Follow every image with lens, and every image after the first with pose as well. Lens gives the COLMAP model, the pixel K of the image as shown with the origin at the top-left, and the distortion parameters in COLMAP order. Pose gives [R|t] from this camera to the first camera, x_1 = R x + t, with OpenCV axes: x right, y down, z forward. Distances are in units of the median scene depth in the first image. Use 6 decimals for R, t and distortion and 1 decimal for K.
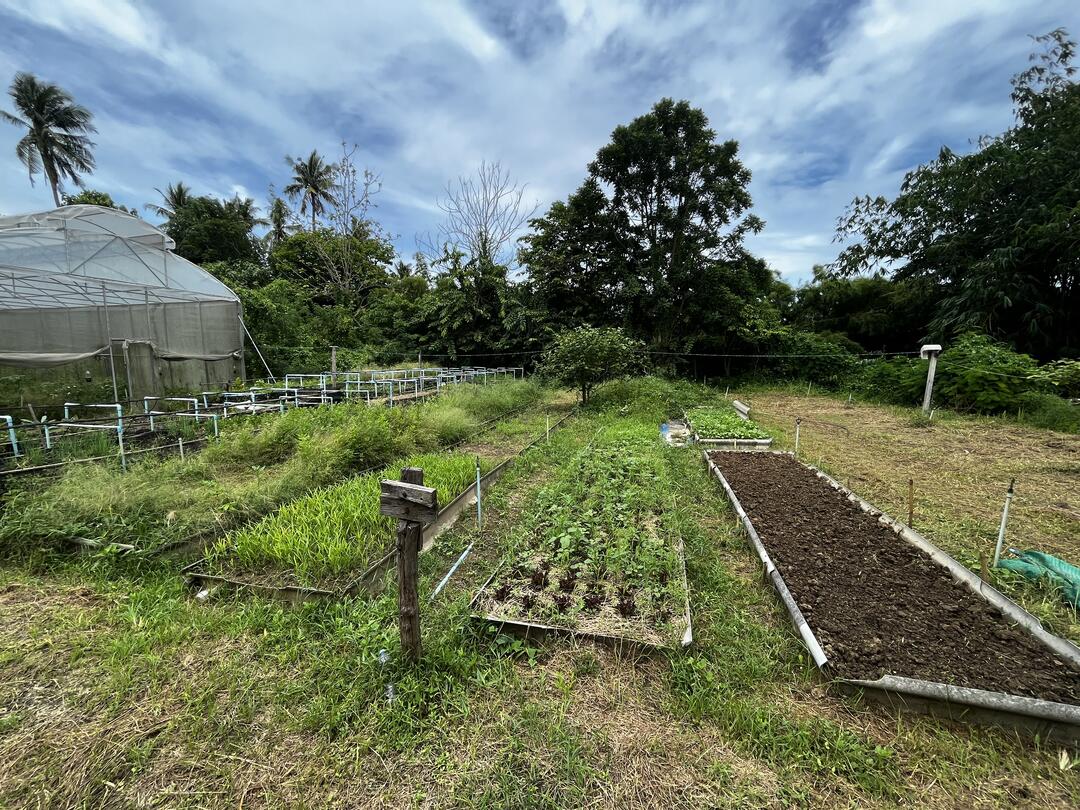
lens RADIAL K [[434.0, 0, 536.8], [0, 434.0, 402.7], [0, 0, 1]] dist [0.008484, 0.000107]
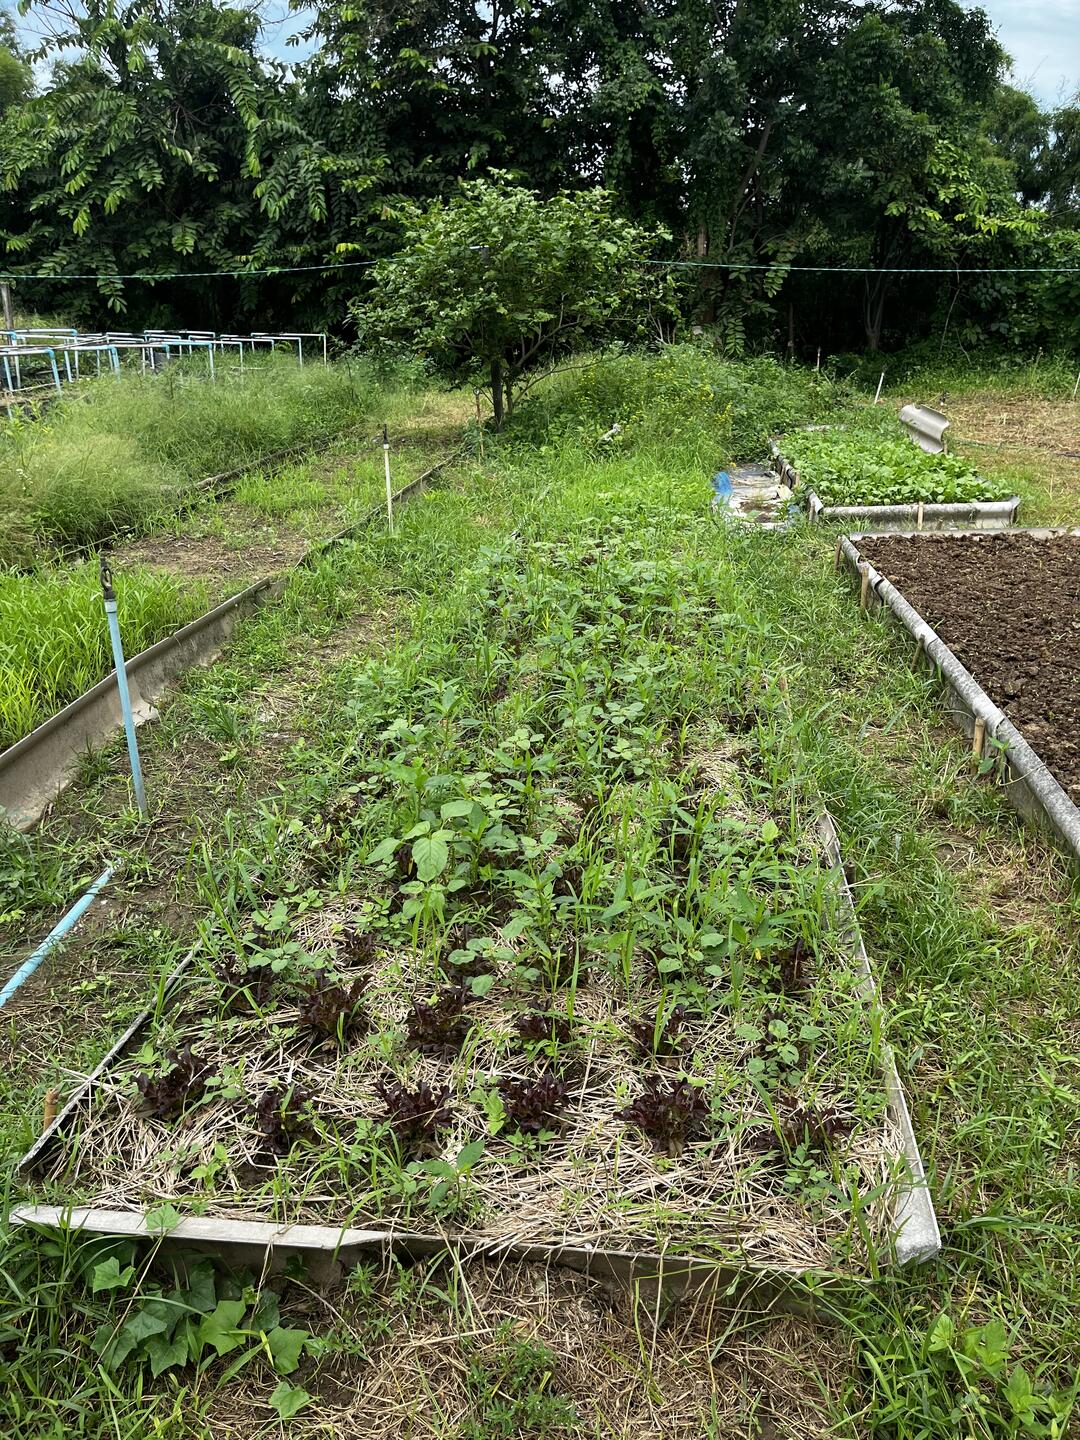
lens RADIAL K [[1099.0, 0, 536.2], [0, 1099.0, 721.8], [0, 0, 1]] dist [0.030179, 0.005259]
pose [[0.990074, -0.053633, 0.129910, 0.023250], [0.020040, 0.968752, 0.247221, 0.036522], [-0.139109, -0.242163, 0.960211, 0.180878]]
